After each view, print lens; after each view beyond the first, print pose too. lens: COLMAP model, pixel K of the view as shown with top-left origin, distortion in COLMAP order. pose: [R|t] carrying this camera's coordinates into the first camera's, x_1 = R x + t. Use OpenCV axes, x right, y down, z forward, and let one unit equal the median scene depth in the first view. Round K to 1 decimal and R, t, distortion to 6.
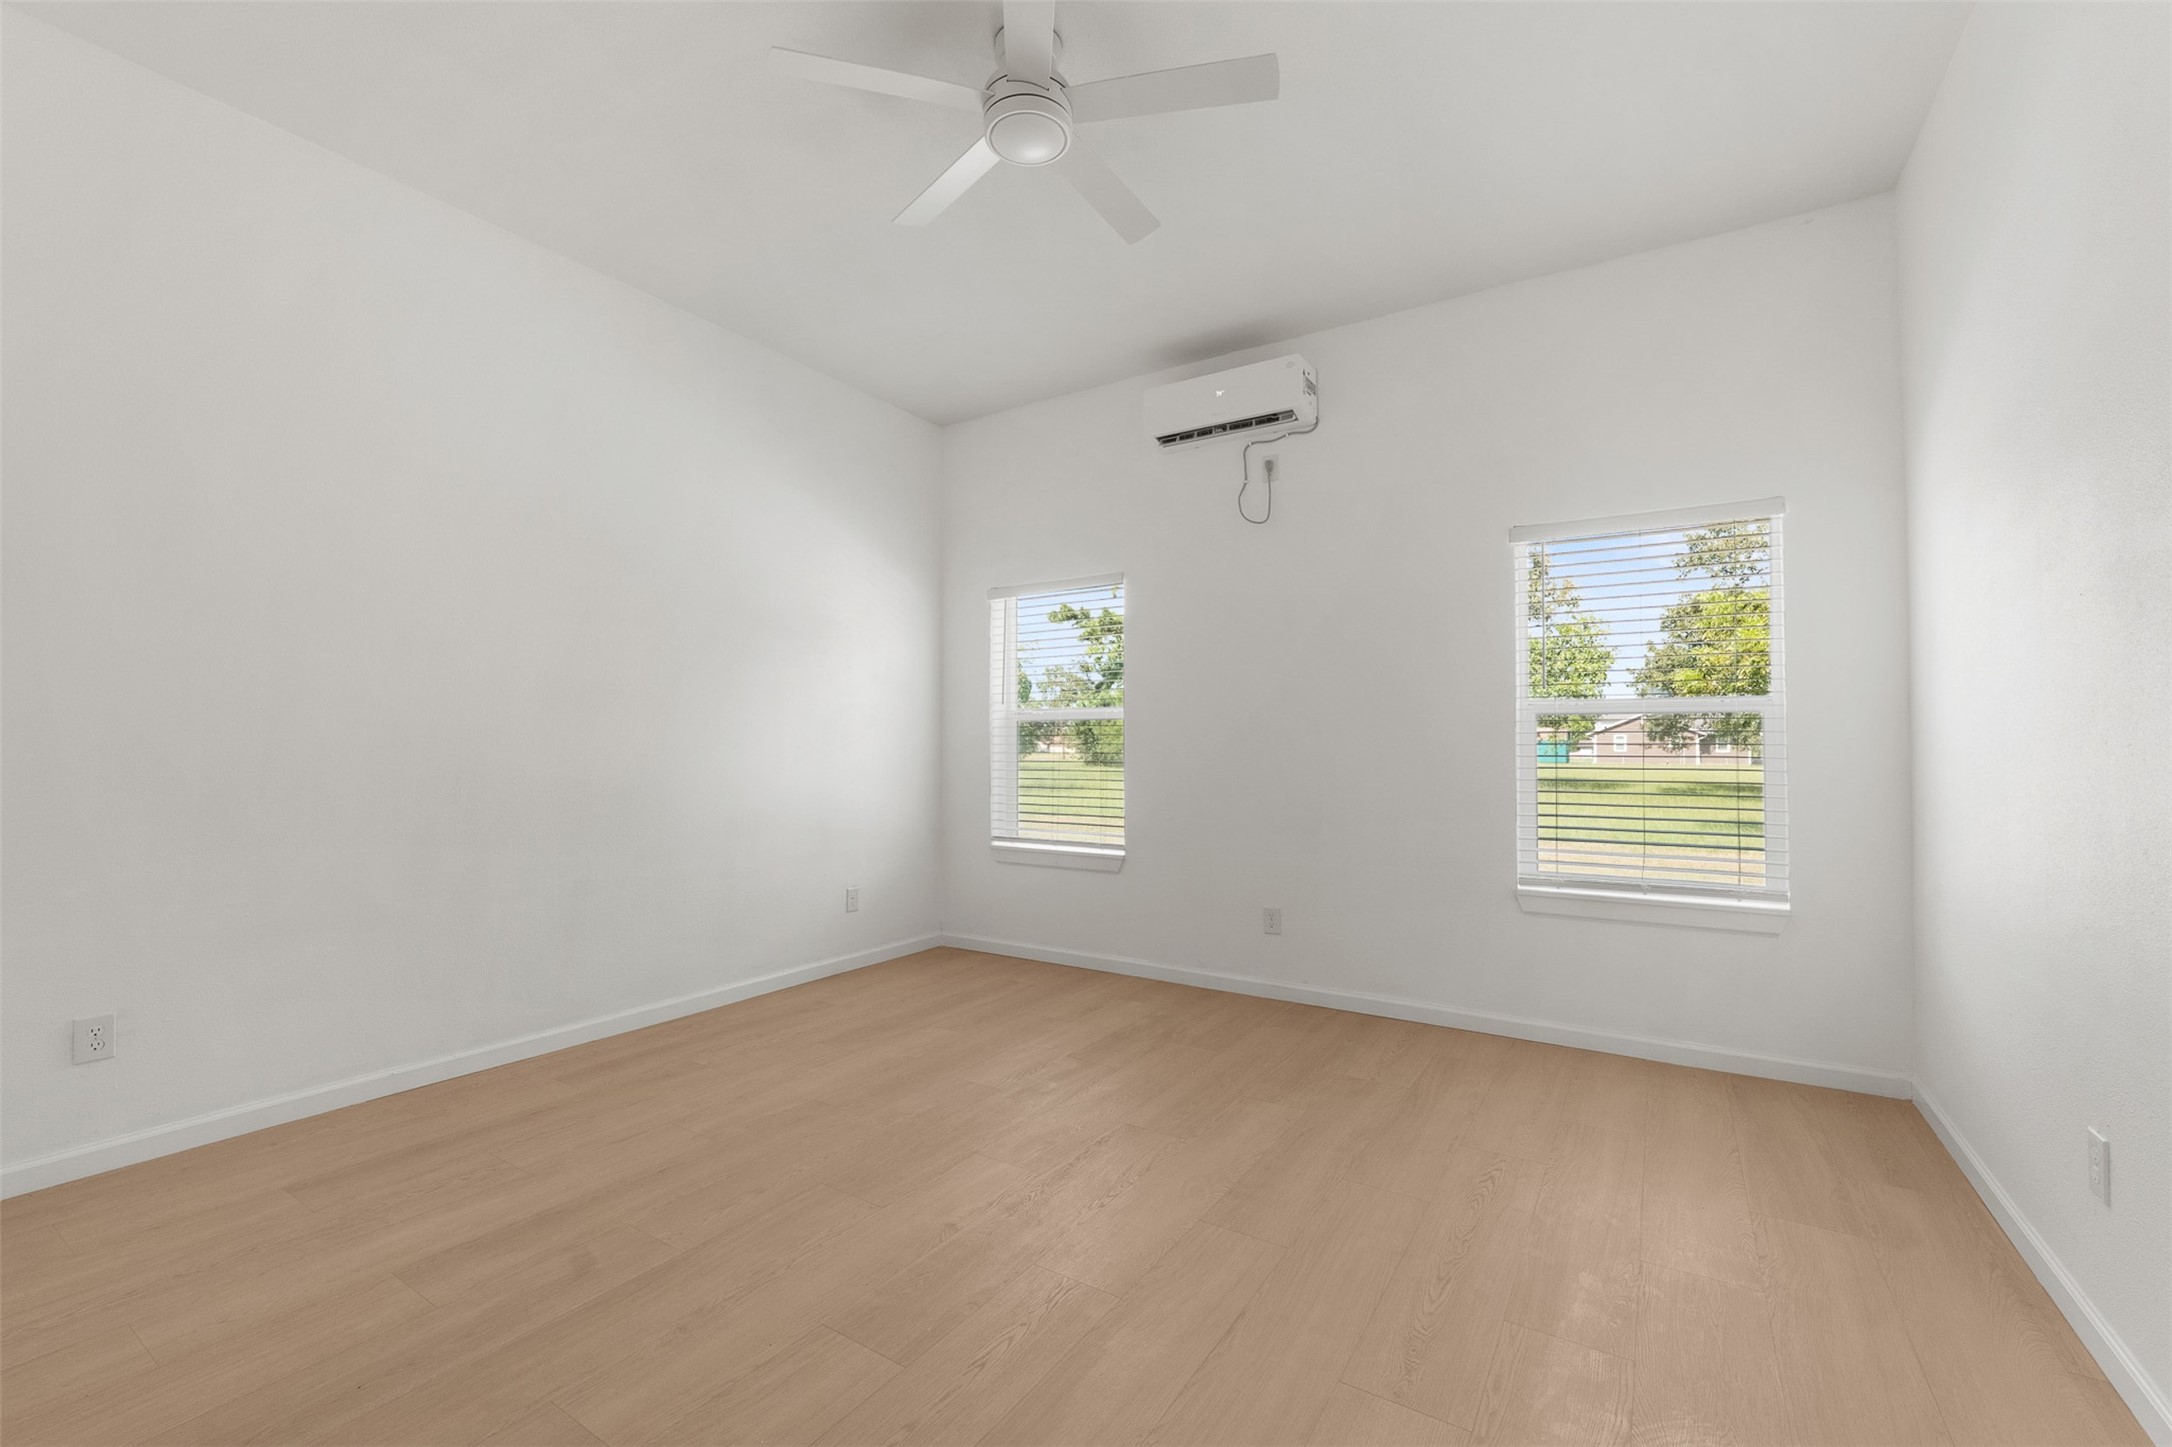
lens RADIAL K [[900.9, 0, 1094.5], [0, 900.9, 727.4], [0, 0, 1]] dist [-0.010858, 0.000320]
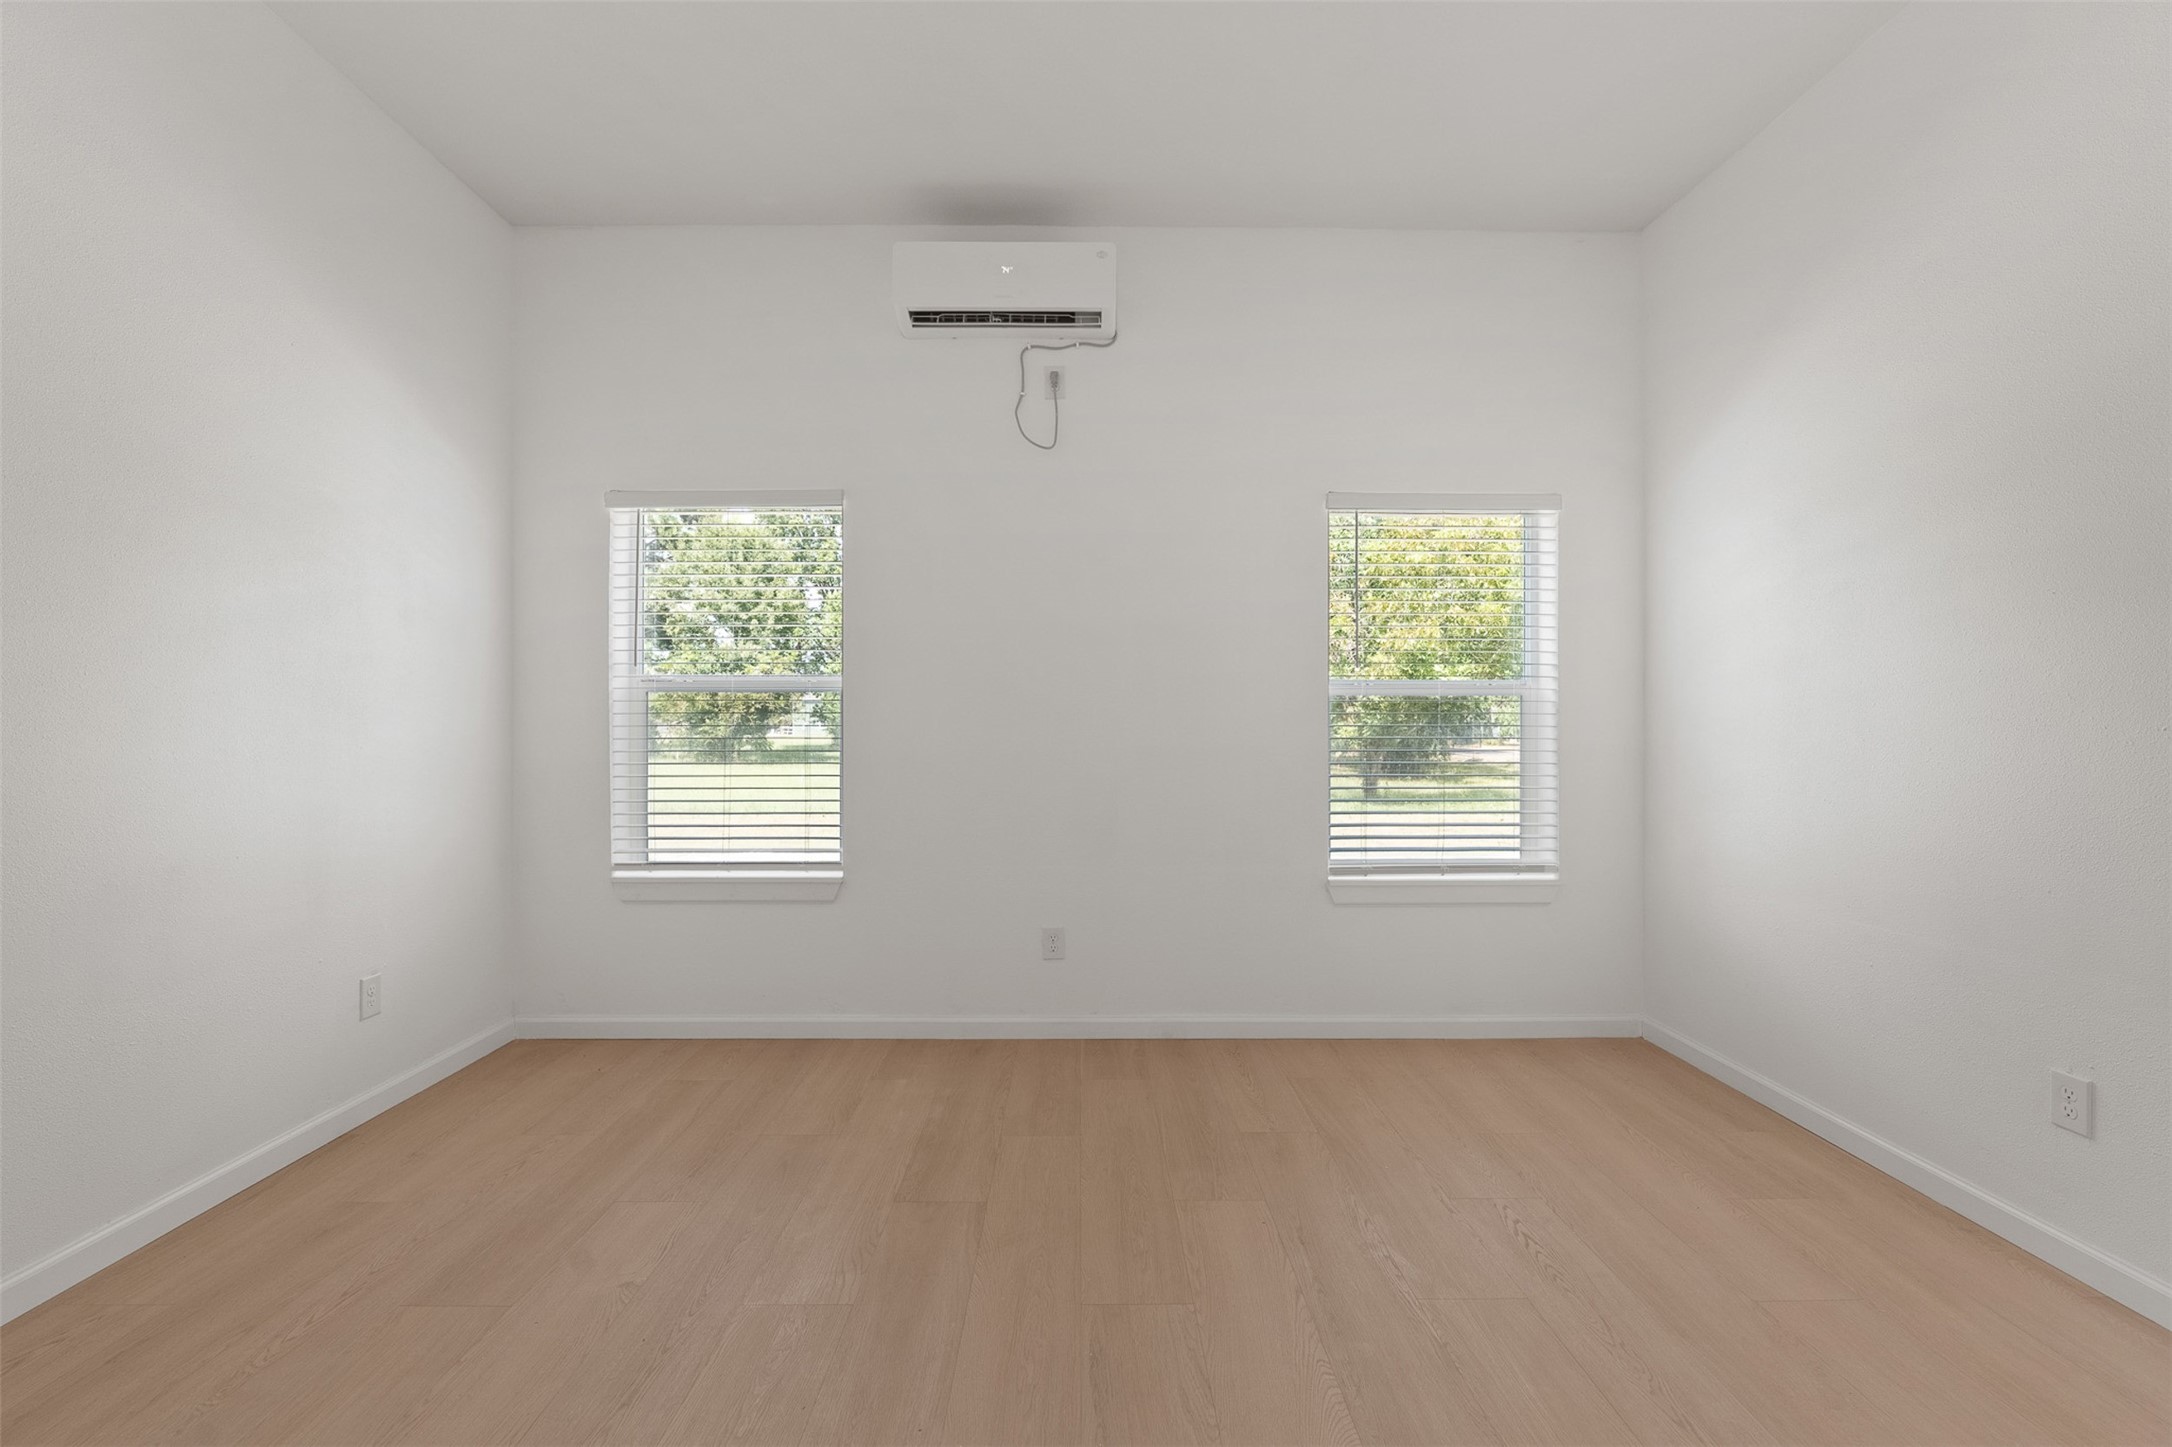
lens RADIAL K [[900.9, 0, 1098.0], [0, 900.9, 724.5], [0, 0, 1]] dist [-0.010858, 0.000320]
pose [[0.838576, -0.001369, 0.544783, -0.210496], [-0.010296, 0.999778, 0.018360, 0.002258], [-0.544687, -0.021005, 0.838376, 0.300498]]
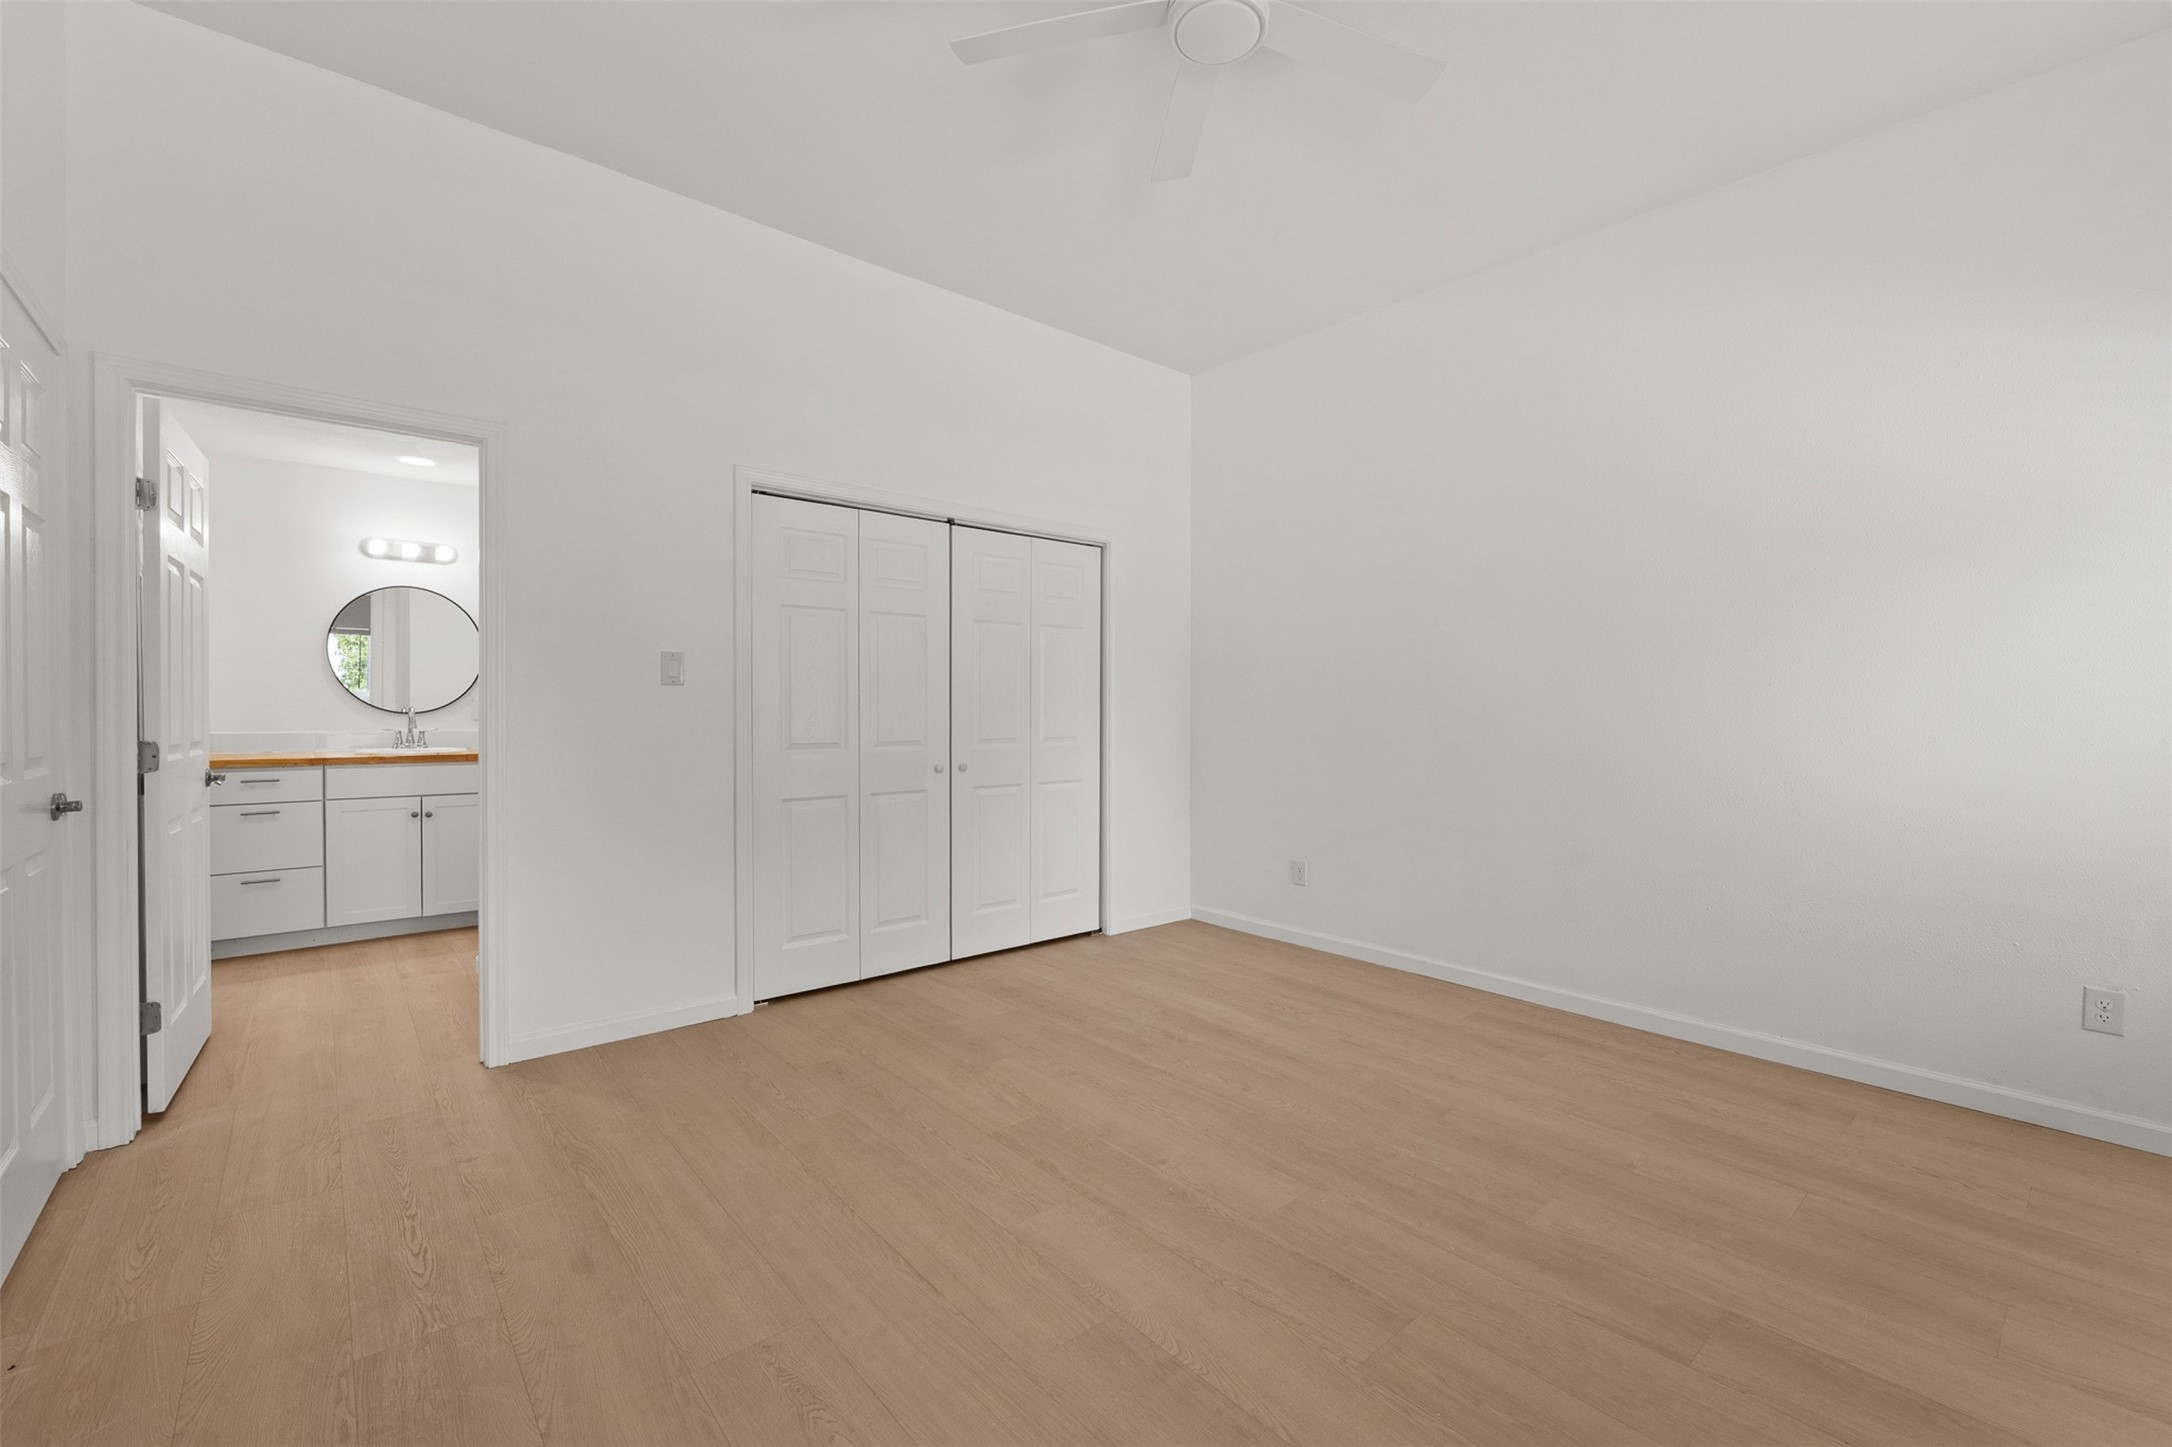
lens RADIAL K [[900.9, 0, 1092.6], [0, 900.9, 724.4], [0, 0, 1]] dist [-0.010858, 0.000320]
pose [[-0.292916, 0.011125, -0.956073, 0.464347], [0.013810, 0.999877, 0.007403, 0.007225], [0.956038, -0.011035, -0.293034, 0.640613]]
